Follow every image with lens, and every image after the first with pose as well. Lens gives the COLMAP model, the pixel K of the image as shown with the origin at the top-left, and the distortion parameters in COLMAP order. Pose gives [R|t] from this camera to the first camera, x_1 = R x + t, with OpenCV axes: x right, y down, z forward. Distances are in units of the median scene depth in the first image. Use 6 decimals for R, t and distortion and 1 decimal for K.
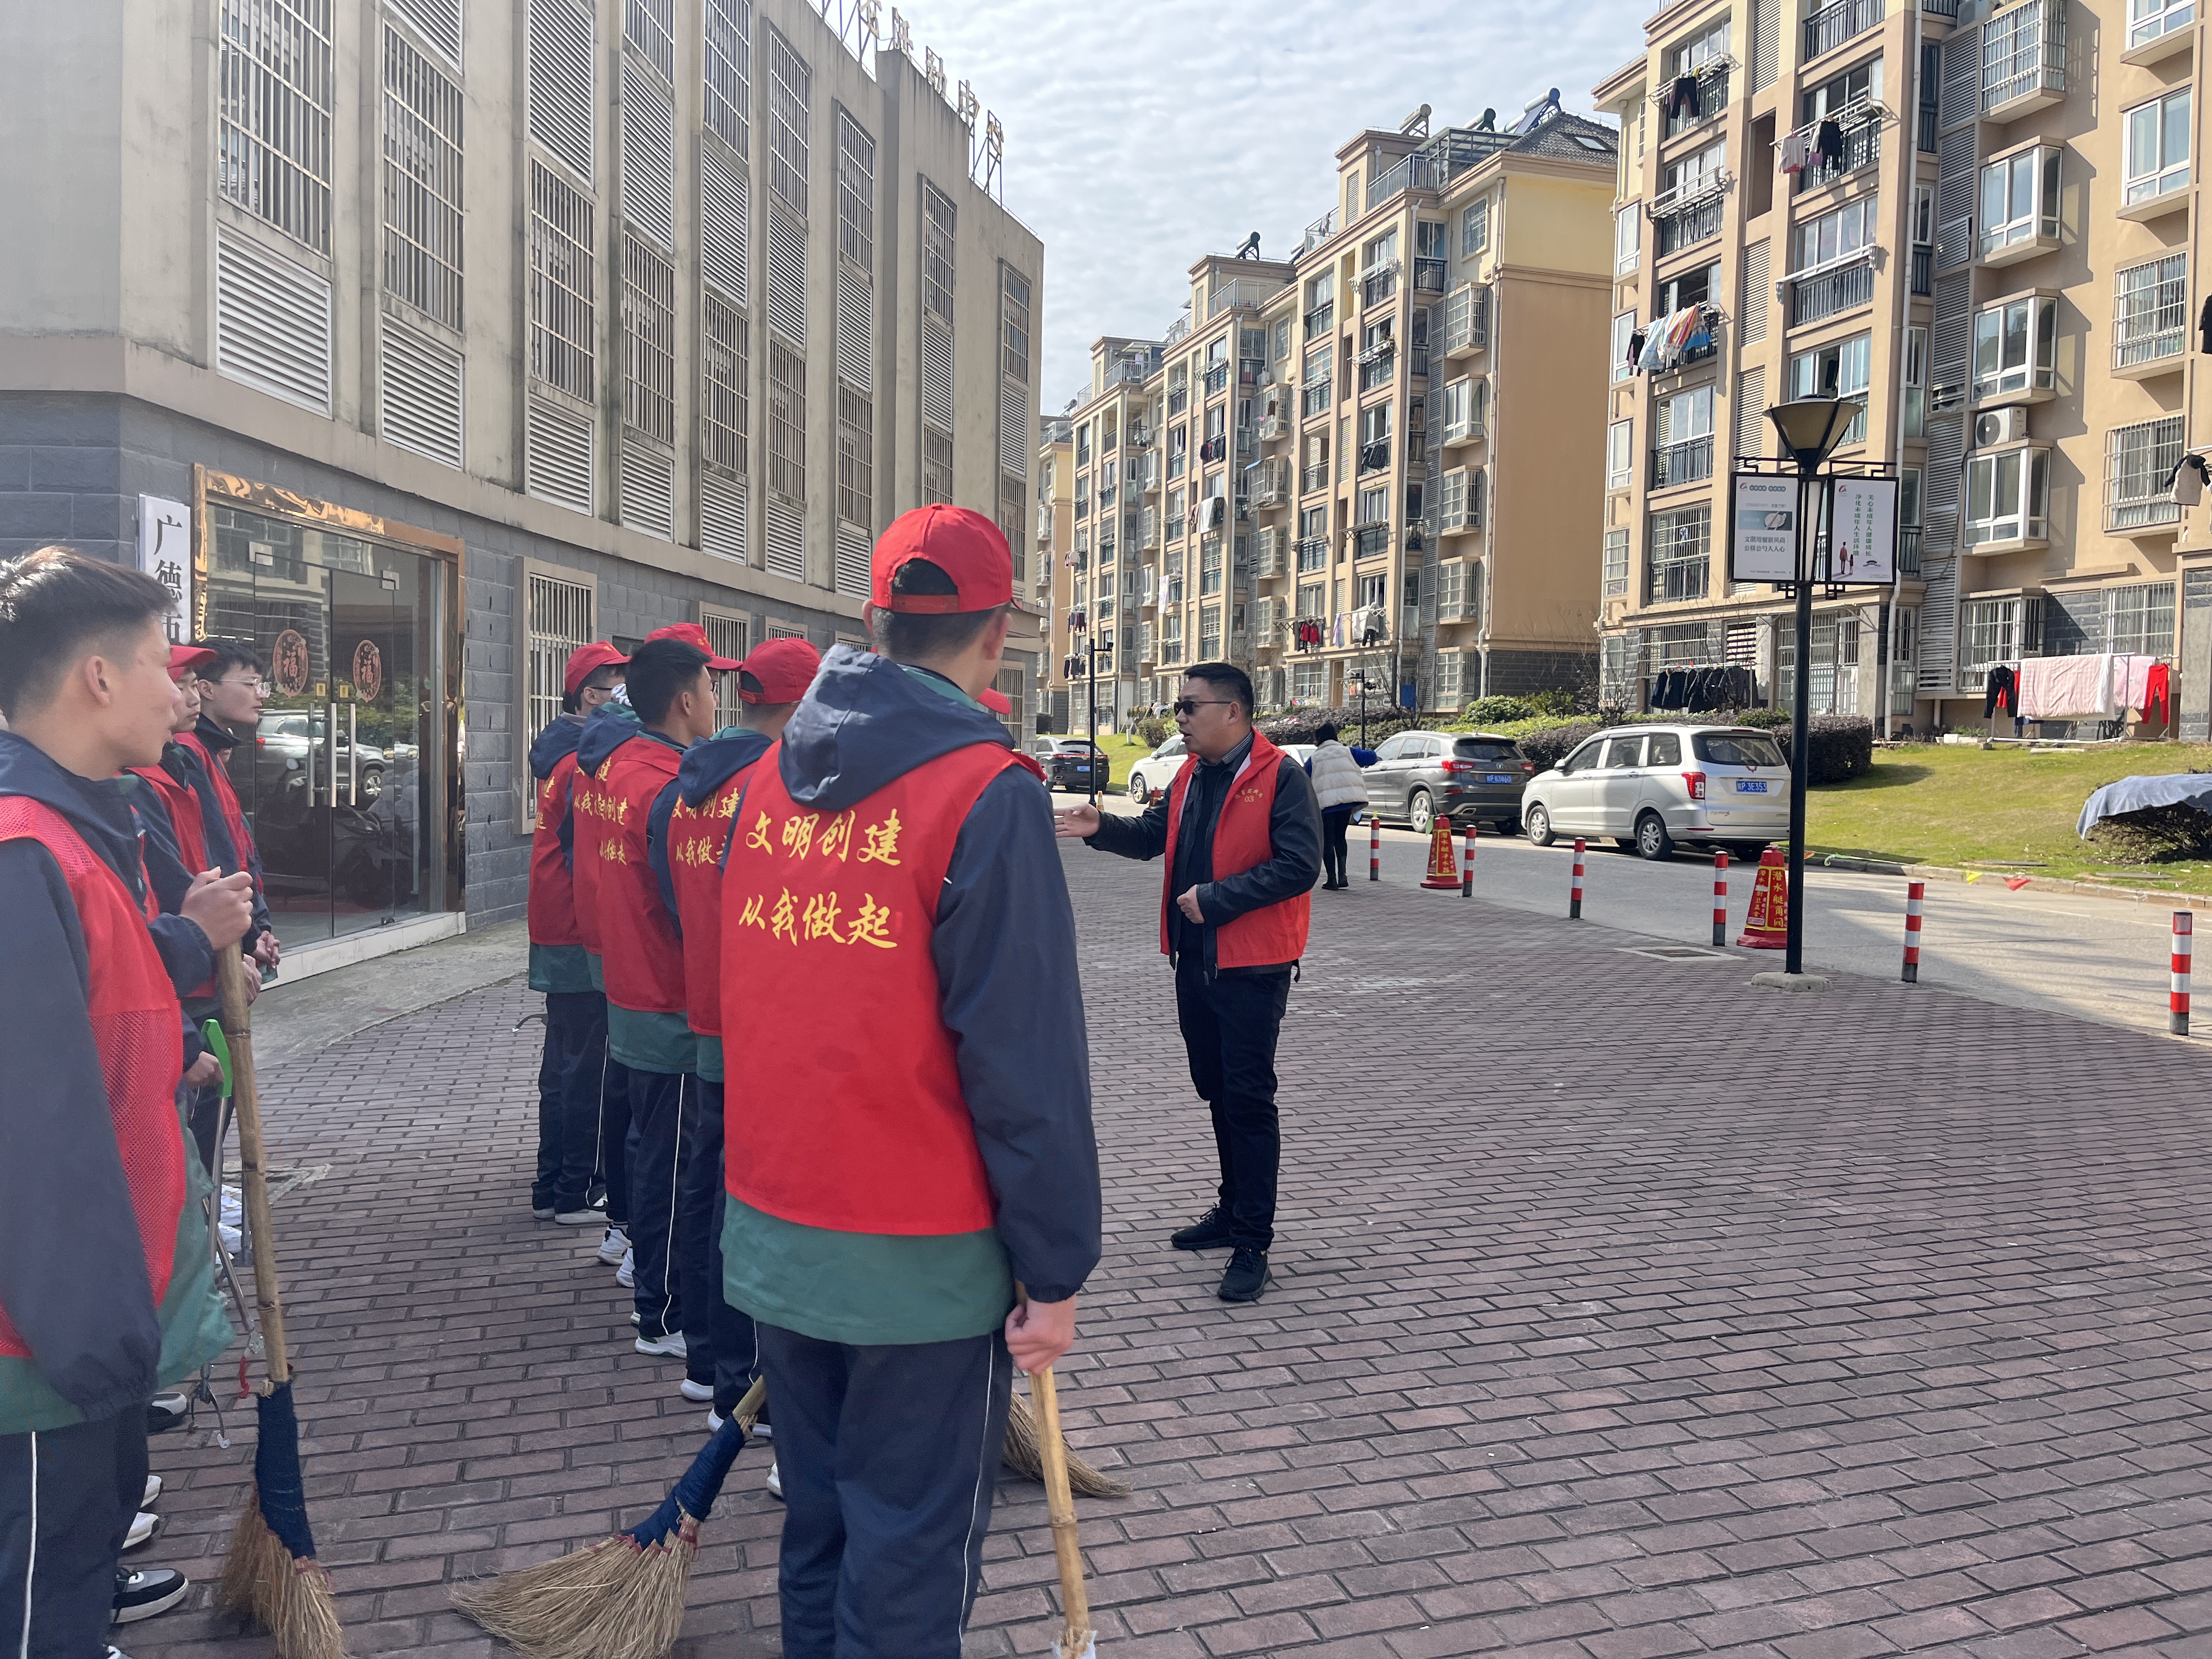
lens RADIAL K [[1683.6, 0, 1124.1], [0, 1683.6, 830.3], [0, 0, 1]] dist [0.092878, -0.124296]
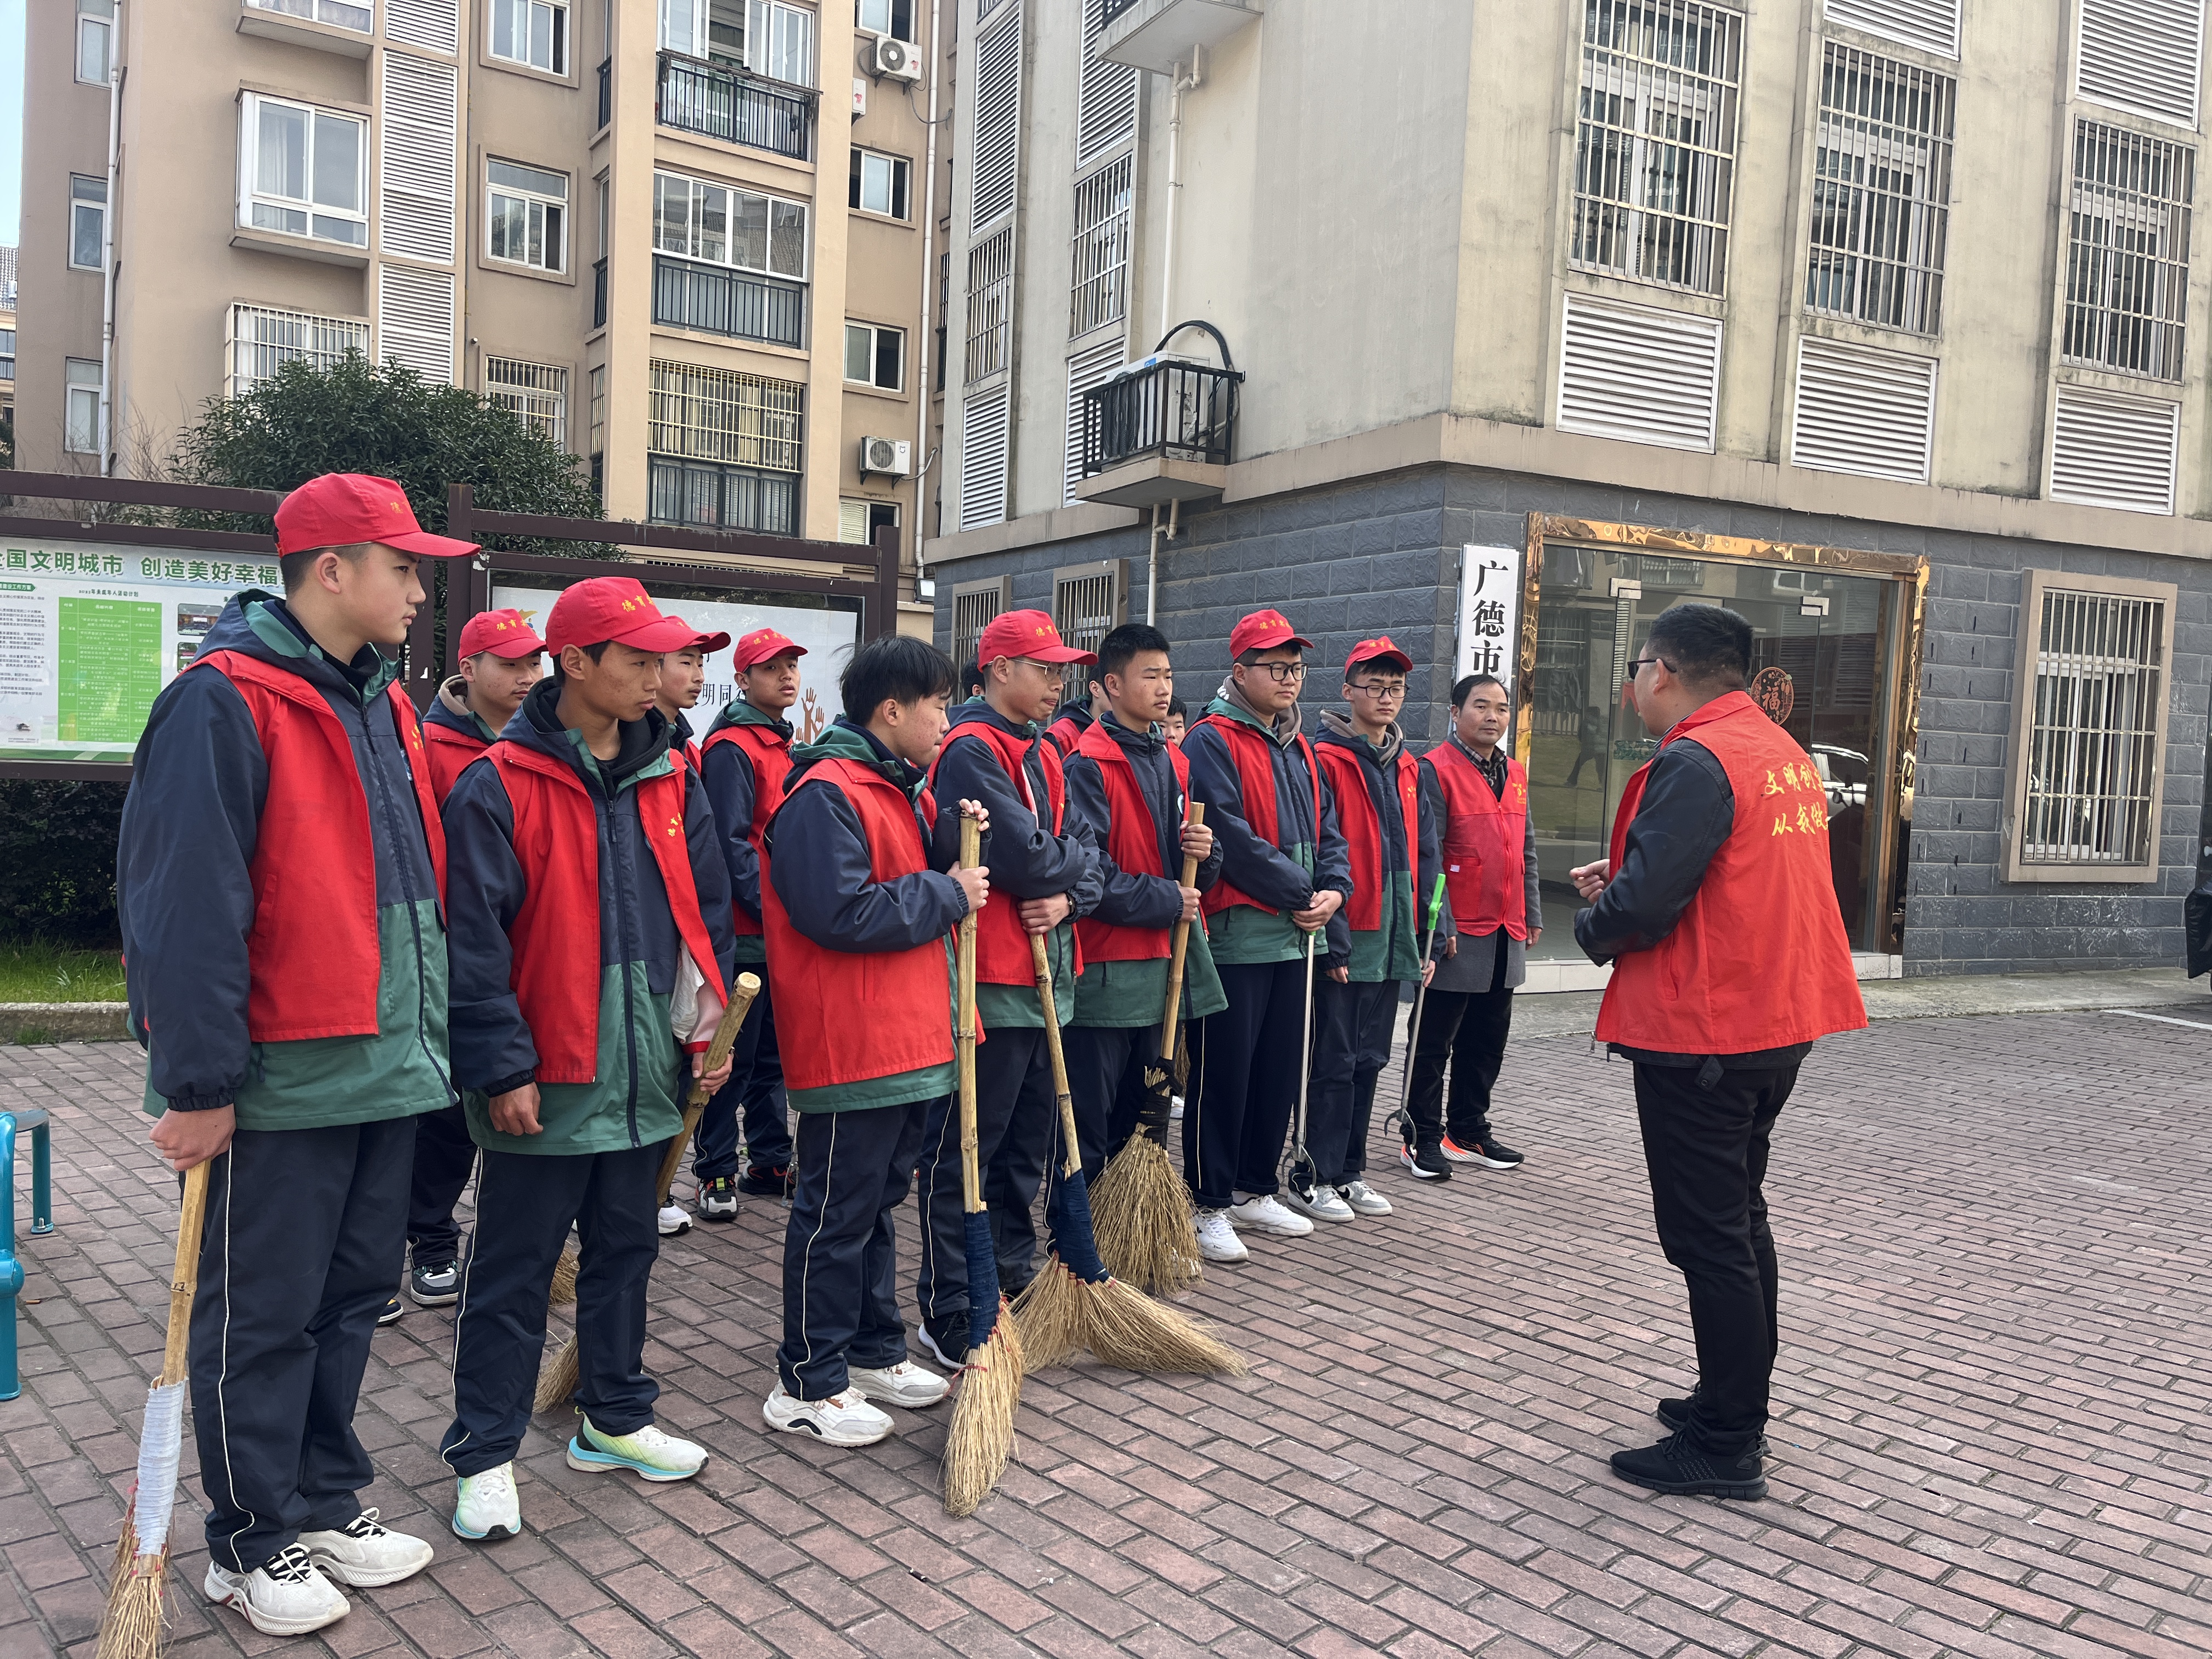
lens RADIAL K [[1683.6, 0, 1124.1], [0, 1683.6, 830.3], [0, 0, 1]] dist [0.092878, -0.124296]
pose [[0.440478, 0.048731, -0.896440, 0.360938], [-0.082633, 0.996488, 0.013567, 0.002271], [0.893952, 0.068099, 0.442958, 0.280664]]
